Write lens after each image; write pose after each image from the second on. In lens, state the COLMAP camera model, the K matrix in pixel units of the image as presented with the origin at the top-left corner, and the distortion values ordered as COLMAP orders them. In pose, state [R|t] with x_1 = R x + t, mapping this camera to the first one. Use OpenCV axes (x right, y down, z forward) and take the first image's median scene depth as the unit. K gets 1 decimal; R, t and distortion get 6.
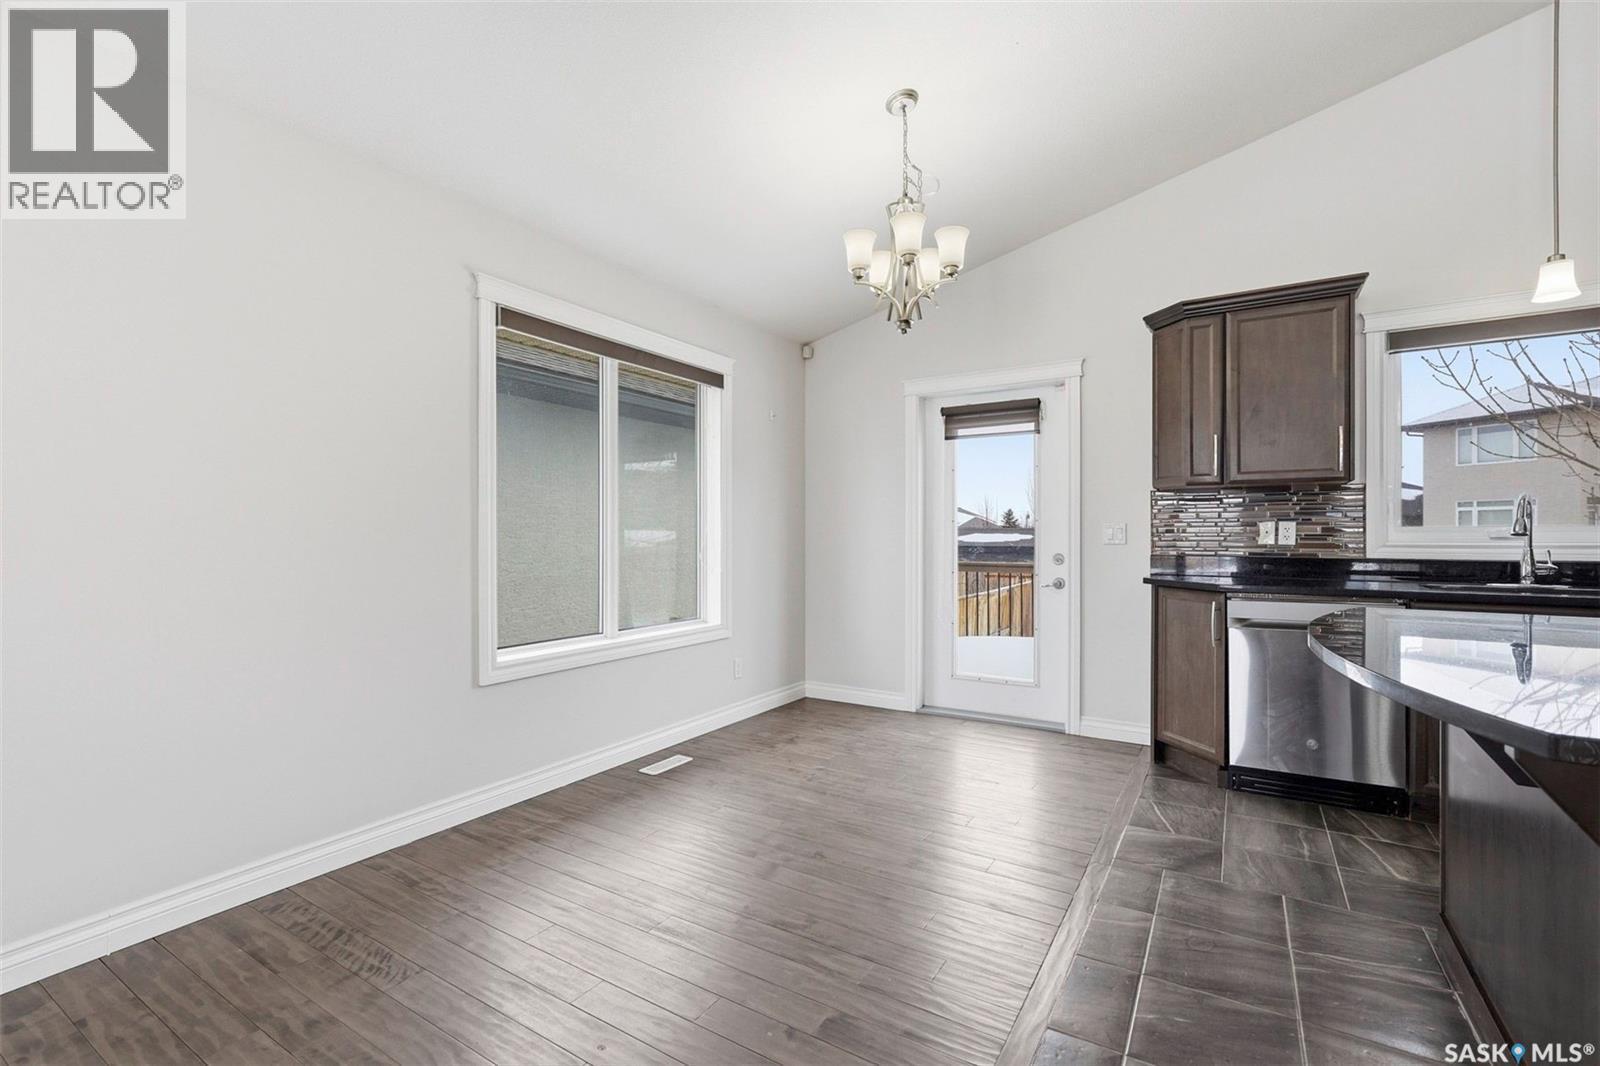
lens RADIAL K [[718.8, 0, 796.4], [0, 718.8, 530.3], [0, 0, 1]] dist [-0.001935, -0.000044]
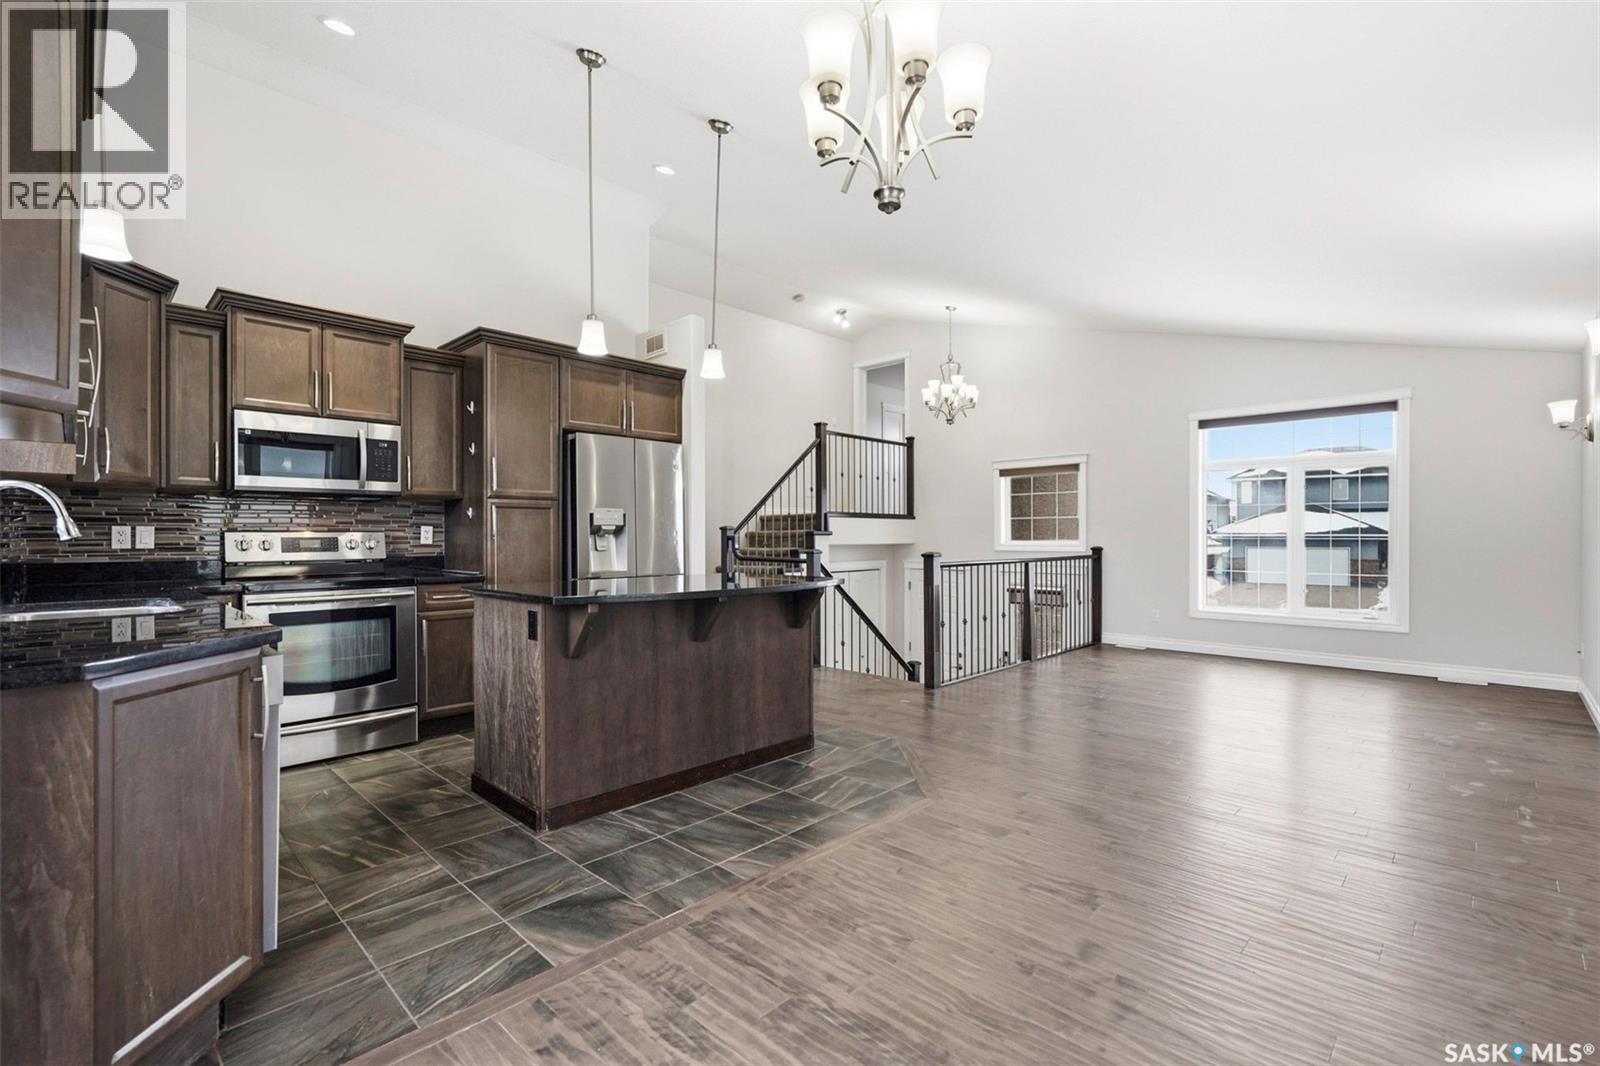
lens RADIAL K [[718.8, 0, 795.7], [0, 718.8, 532.4], [0, 0, 1]] dist [-0.001935, -0.000044]
pose [[-0.976807, 0.001829, 0.214114, 0.084597], [0.000314, 0.999975, -0.007110, 0.004768], [-0.214122, -0.006878, -0.976783, 1.432410]]
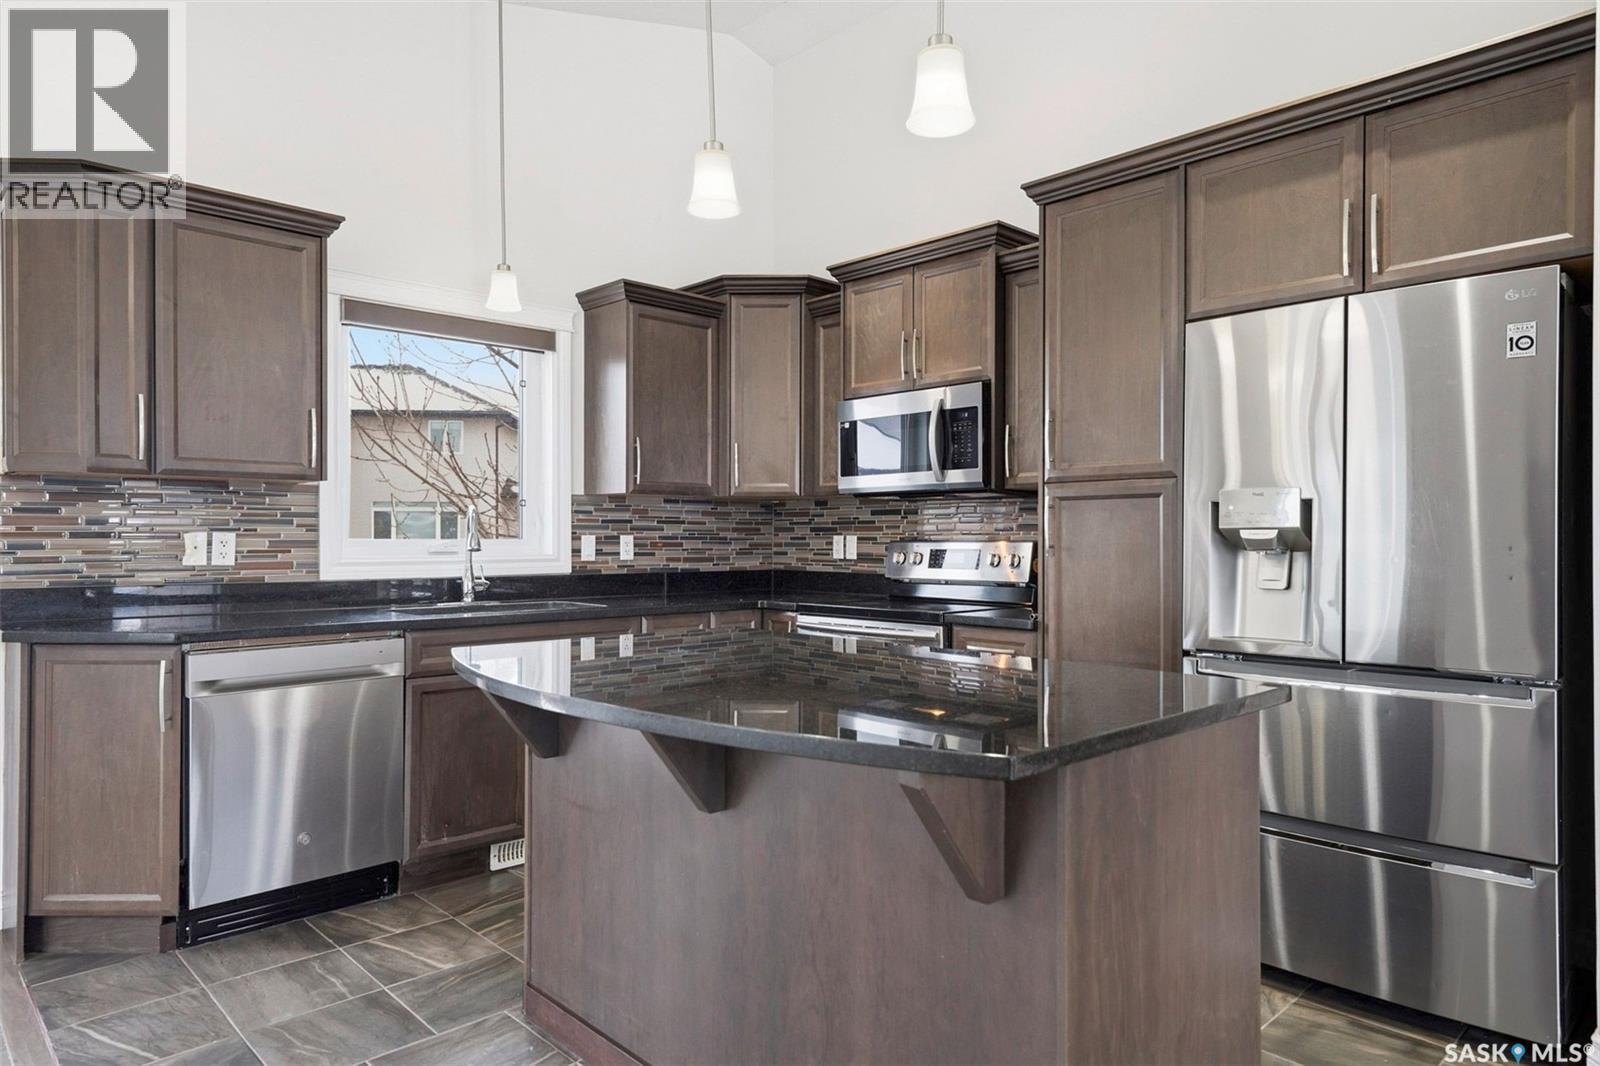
lens RADIAL K [[988.6, 0, 795.3], [0, 988.6, 538.5], [0, 0, 1]] dist [0.024385, 0.008298]
pose [[0.252565, -0.002152, 0.967578, -0.129312], [-0.005277, 0.999980, 0.003602, -0.013914], [-0.967566, -0.006015, 0.252549, 0.240480]]
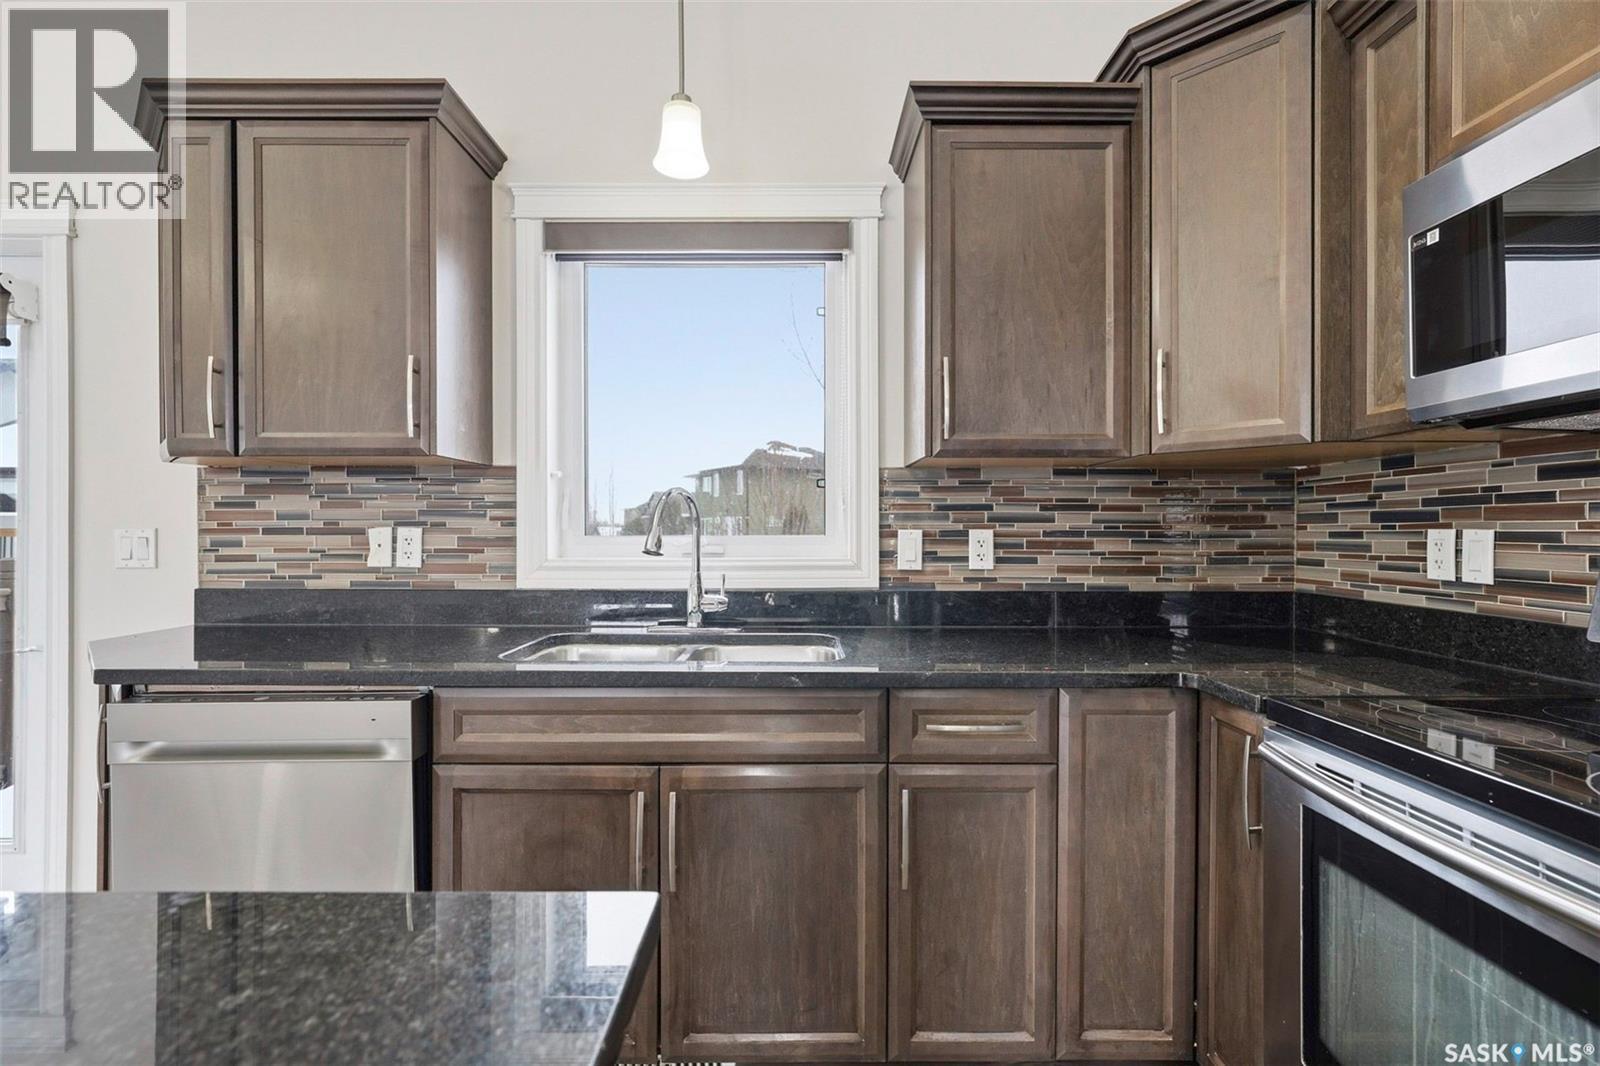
lens RADIAL K [[718.8, 0, 814.1], [0, 718.8, 527.9], [0, 0, 1]] dist [-0.001935, -0.000044]
pose [[0.845165, 0.000767, 0.534505, 0.722543], [-0.001358, 0.999999, 0.000713, -0.013959], [-0.534503, -0.001329, 0.845165, 0.371396]]
